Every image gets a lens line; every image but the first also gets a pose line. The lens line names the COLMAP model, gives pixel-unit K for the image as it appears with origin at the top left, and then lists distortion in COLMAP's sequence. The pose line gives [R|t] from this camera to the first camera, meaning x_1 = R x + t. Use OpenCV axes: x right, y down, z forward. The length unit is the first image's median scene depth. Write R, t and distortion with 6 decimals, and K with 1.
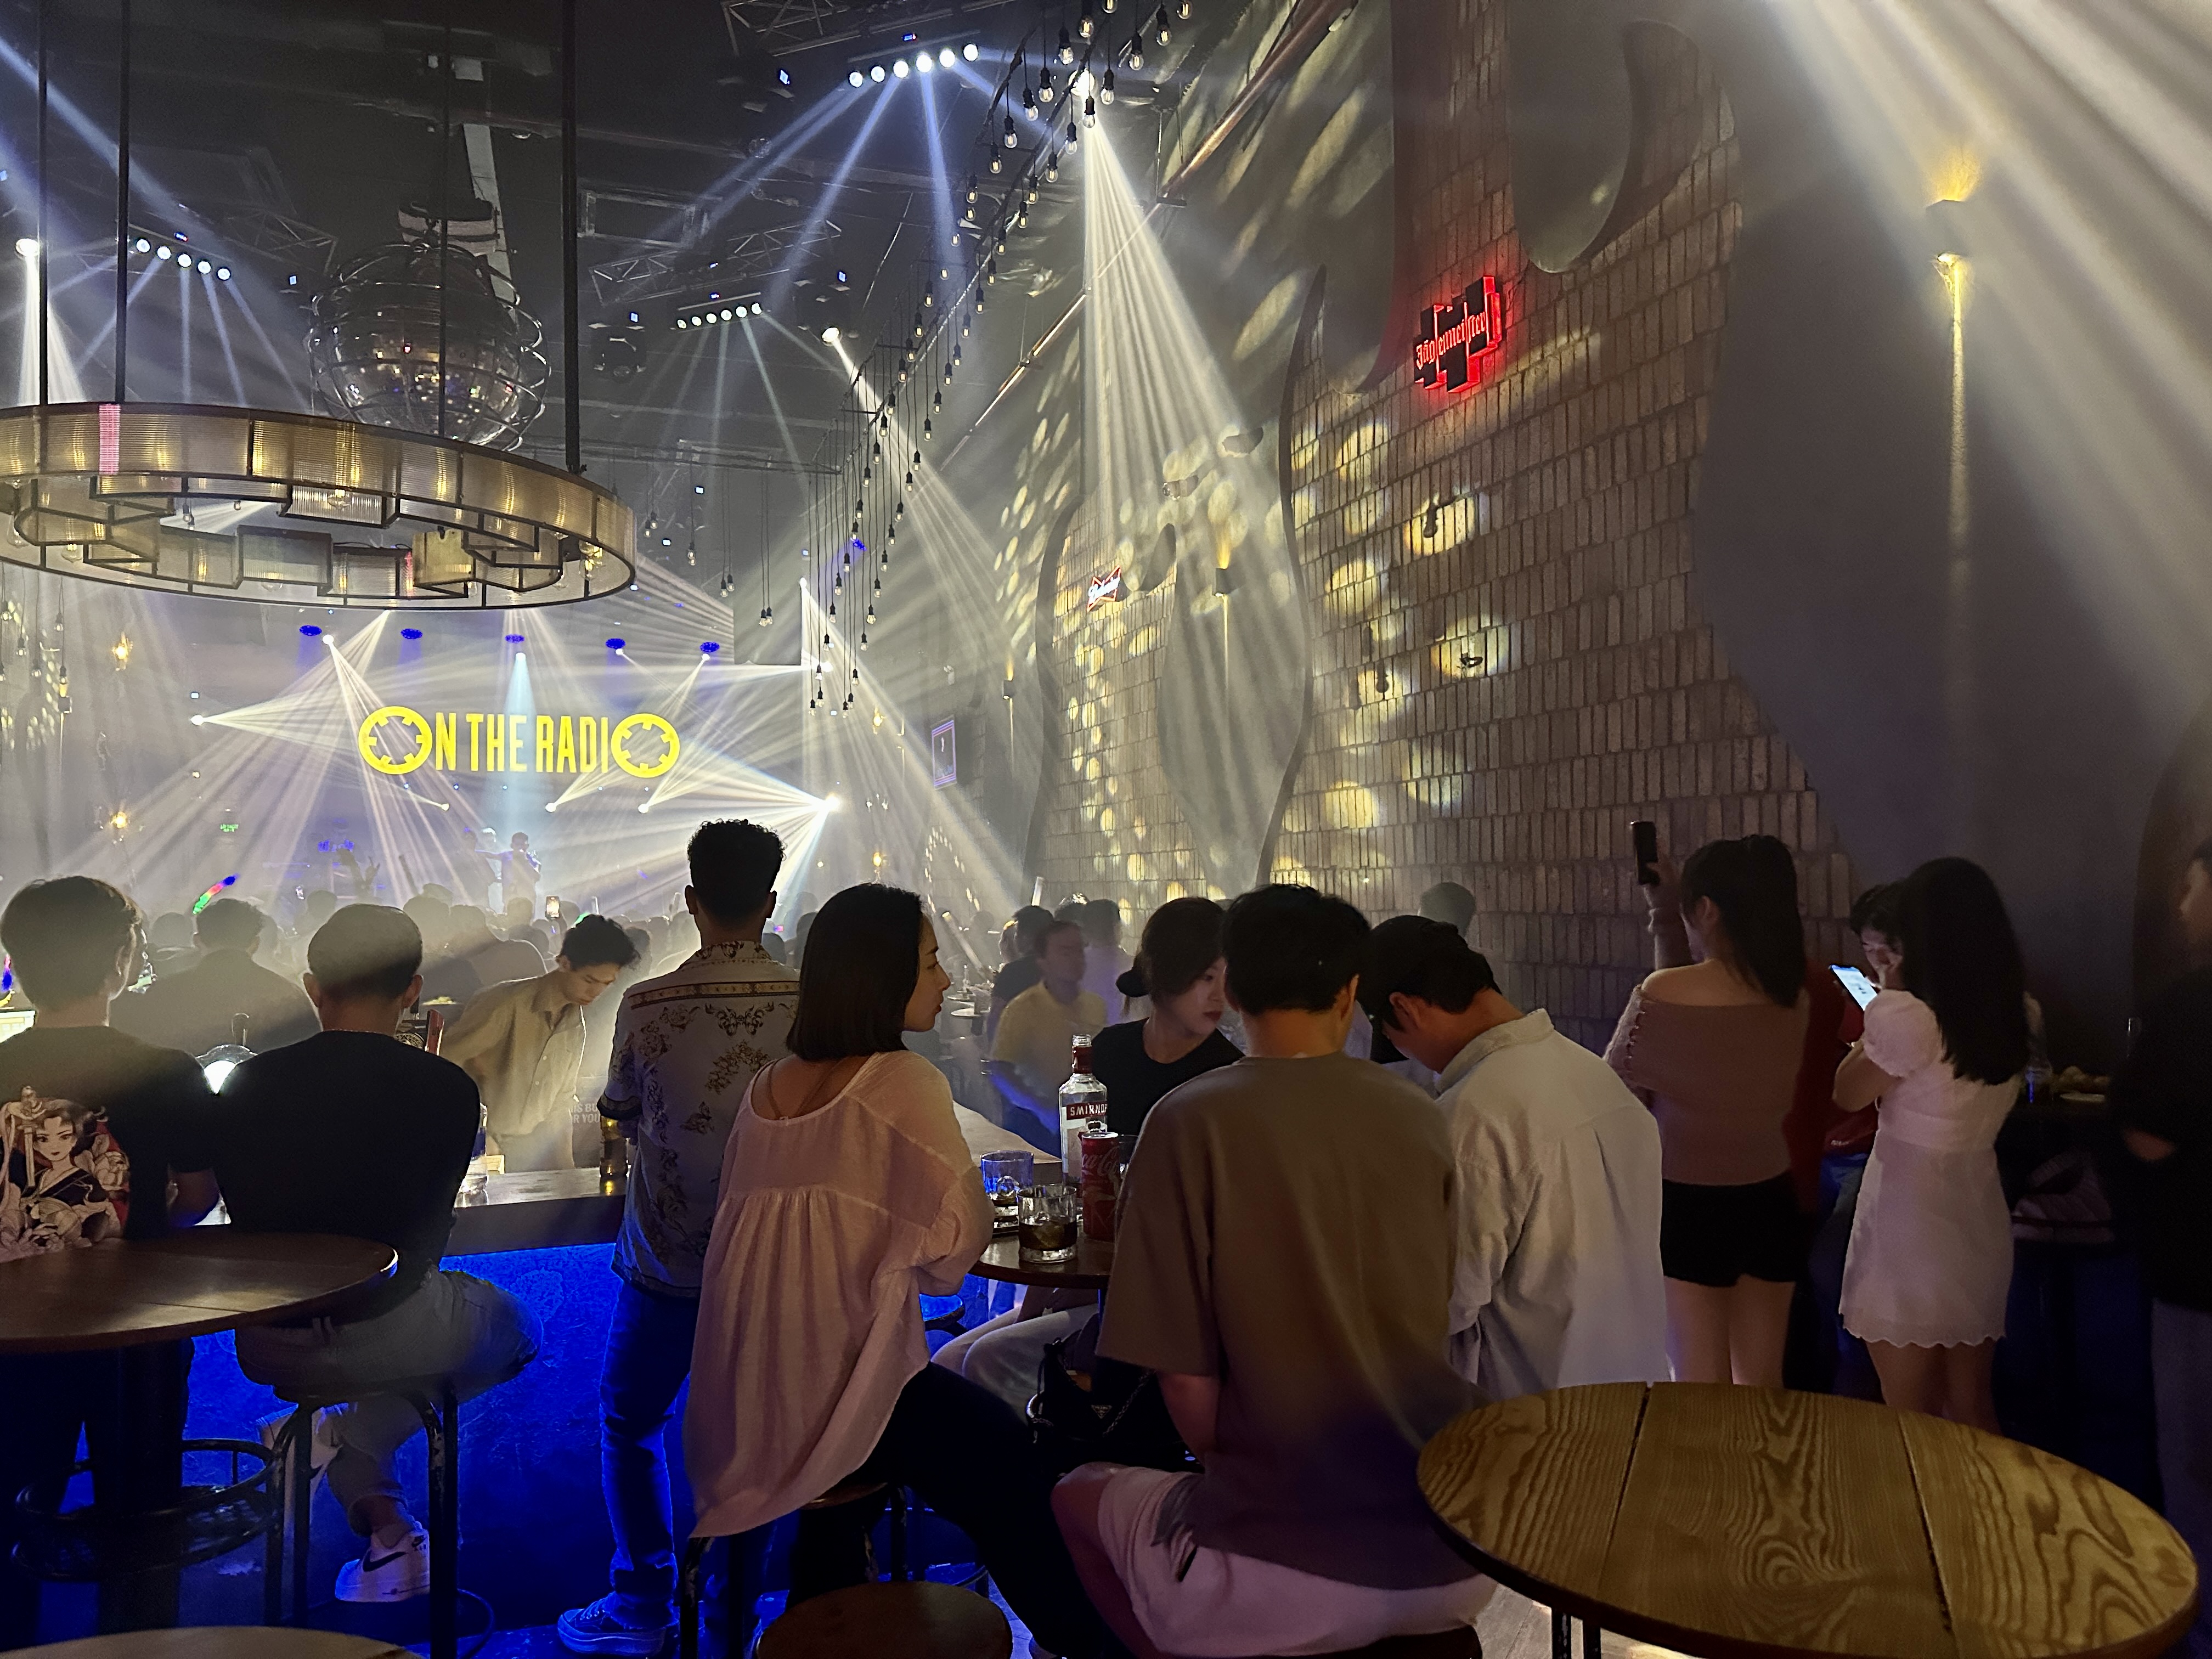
lens RADIAL K [[1526.4, 0, 1095.3], [0, 1526.4, 837.3], [0, 0, 1]] dist [0.139704, -0.205575]
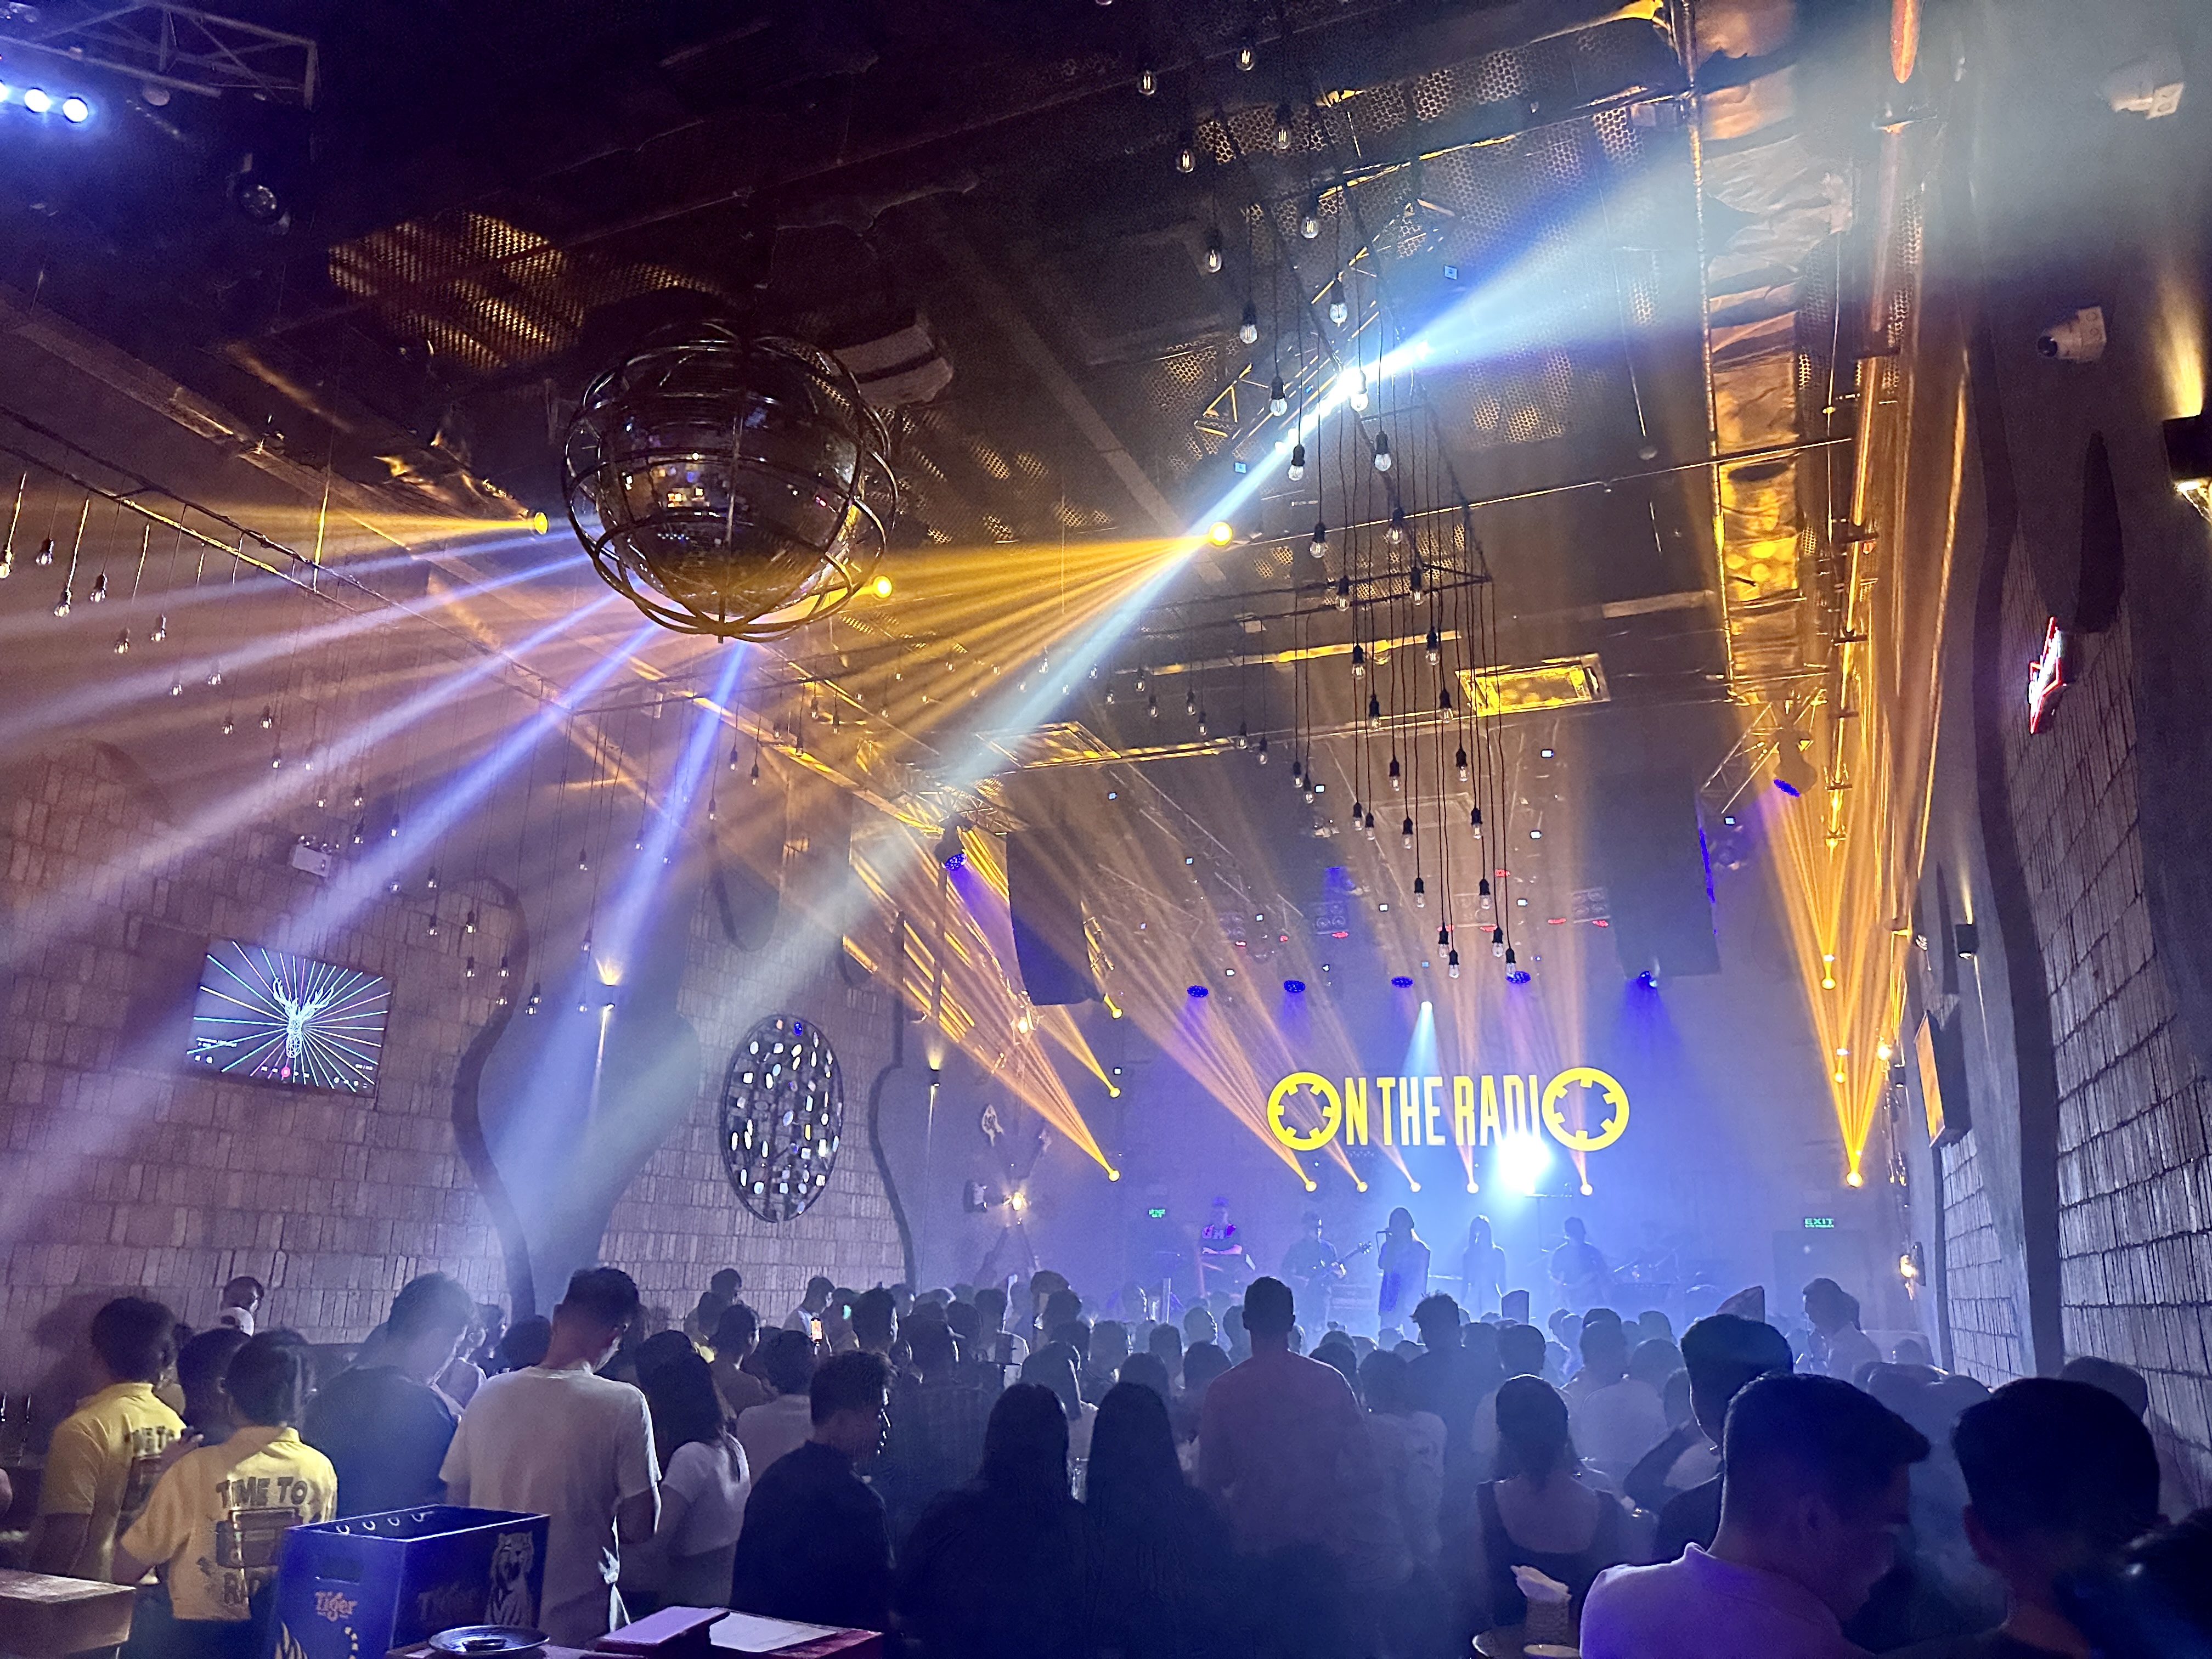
lens RADIAL K [[1541.6, 0, 1106.4], [0, 1541.6, 834.5], [0, 0, 1]] dist [0.057624, -0.076599]
pose [[0.757597, -0.156912, -0.633582, 0.116695], [-0.010941, 0.967486, -0.252688, 0.020214], [0.652631, 0.198367, 0.731247, 0.607802]]
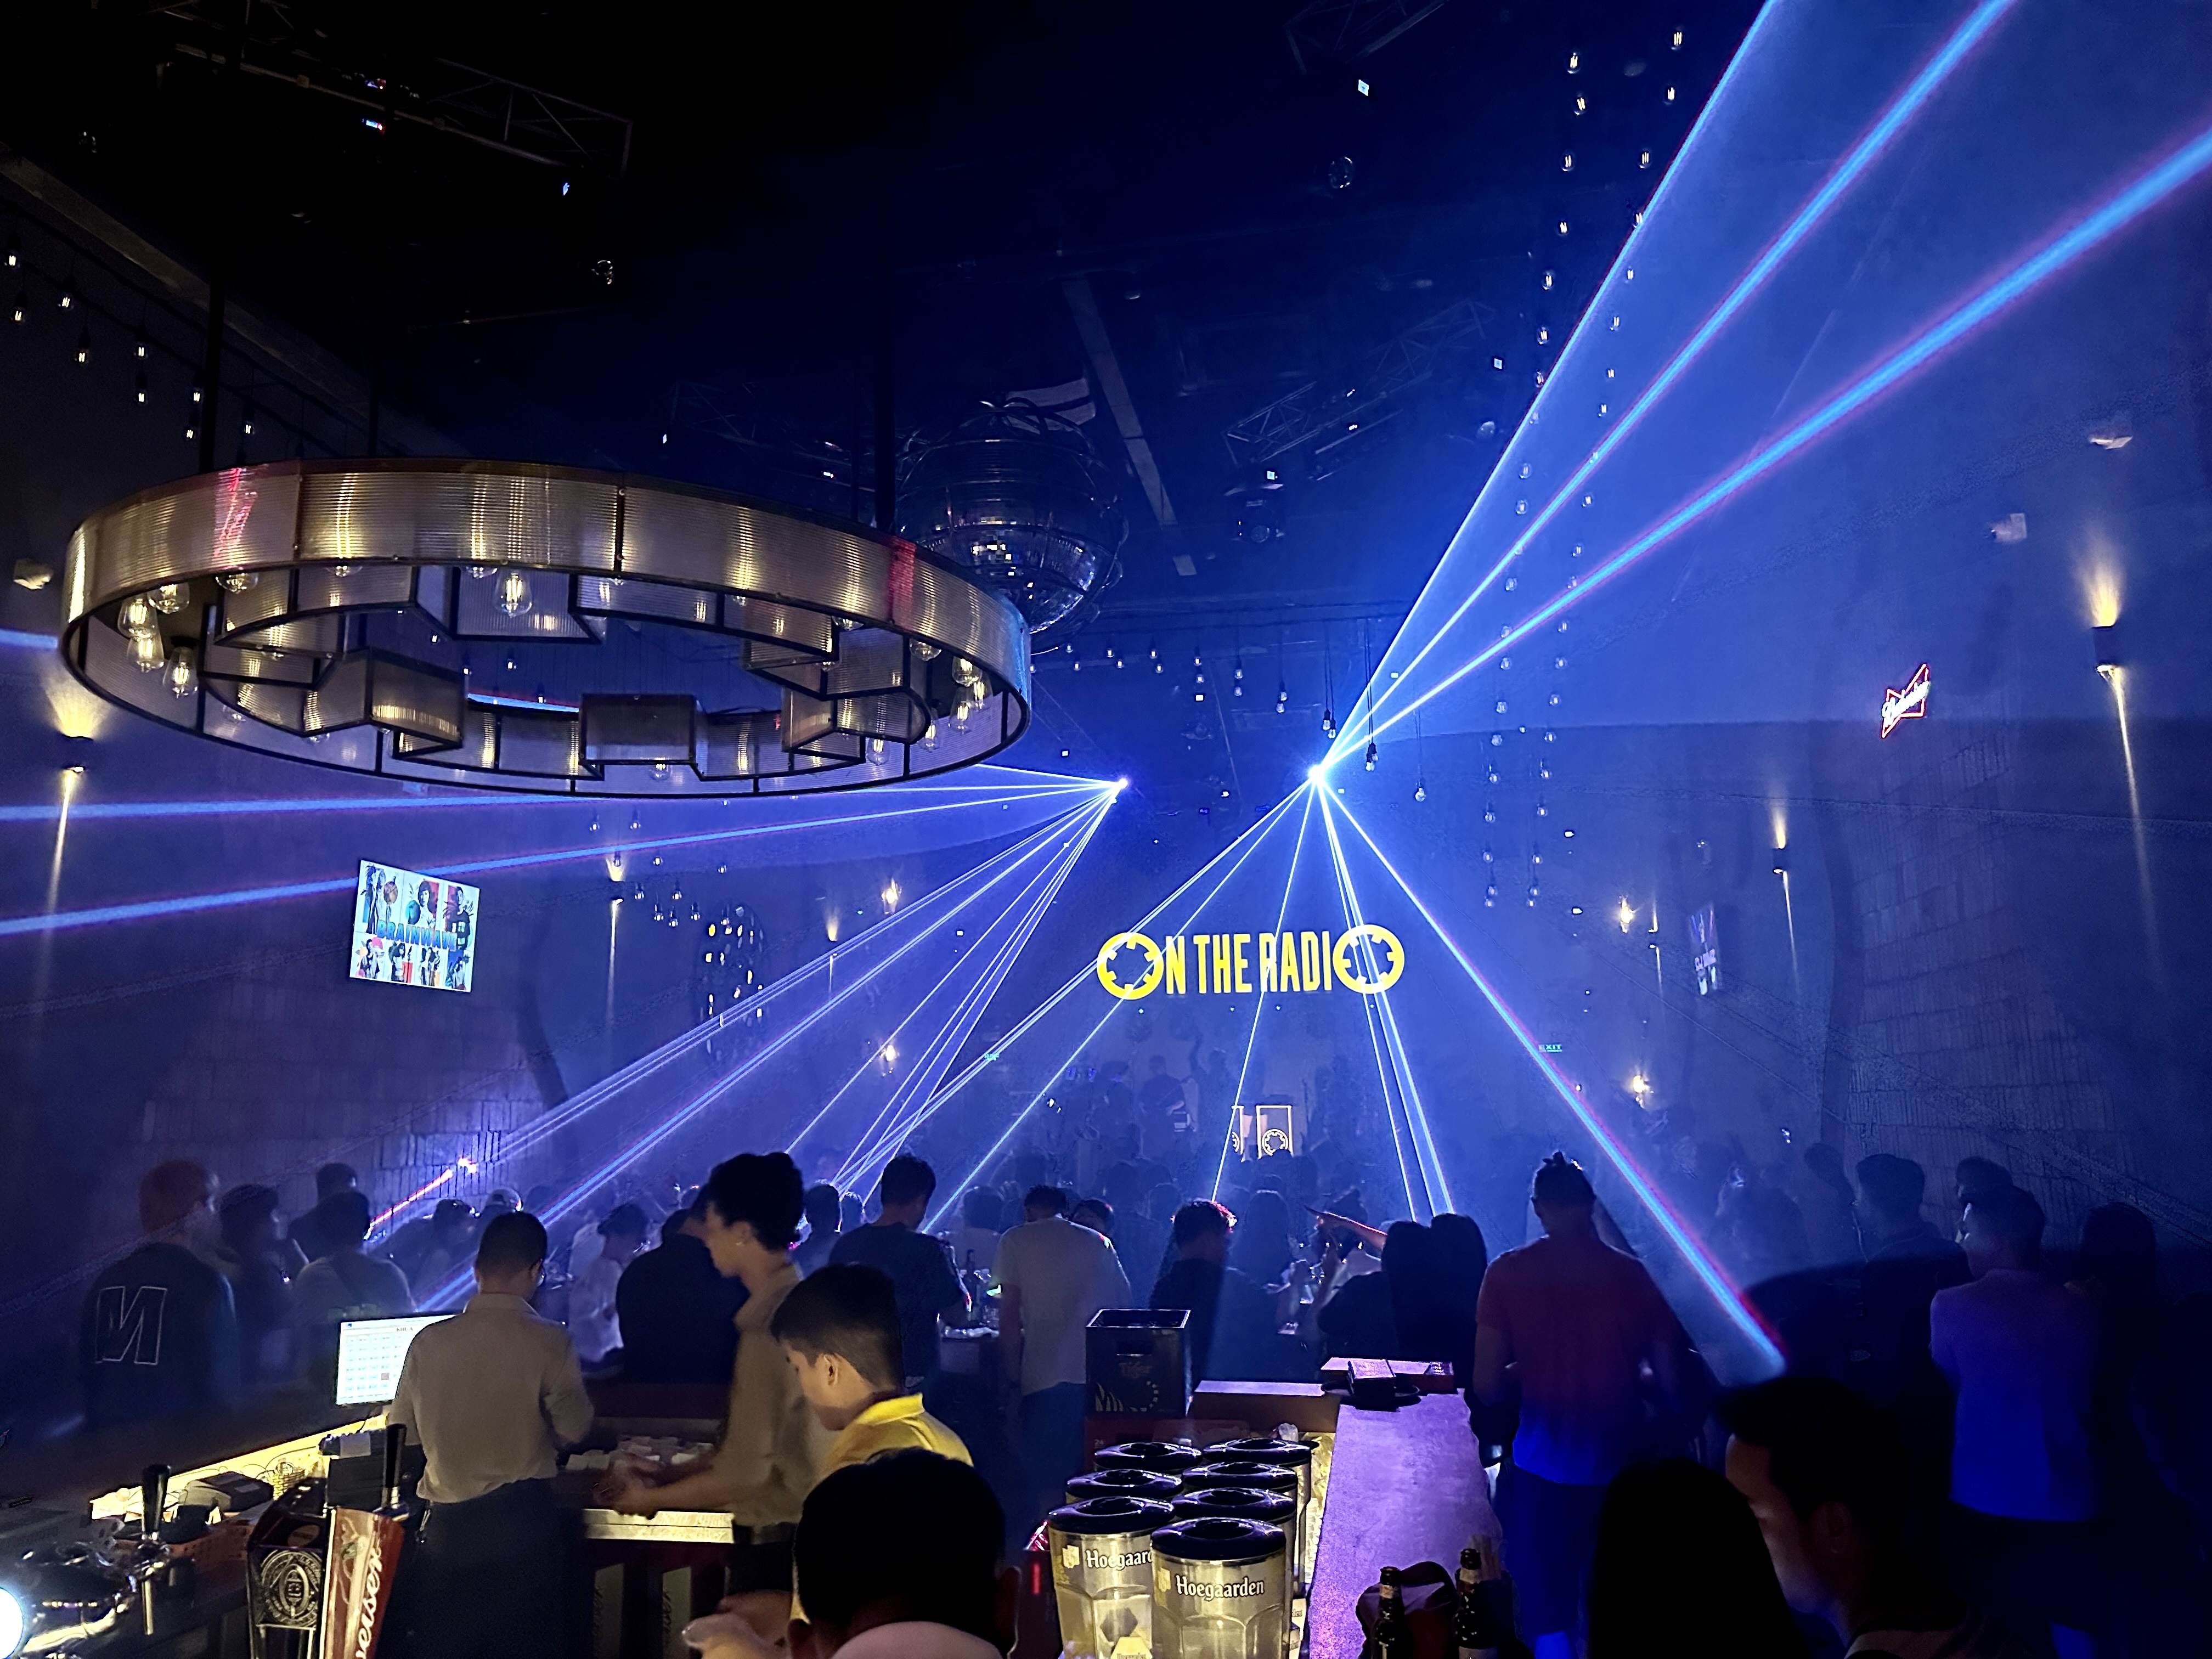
lens RADIAL K [[1541.6, 0, 1106.4], [0, 1541.6, 834.5], [0, 0, 1]] dist [0.057624, -0.076599]
pose [[0.881835, -0.089945, -0.462901, 0.014225], [0.025377, 0.989270, -0.143878, -0.009129], [0.470875, 0.115130, 0.874655, 0.270158]]
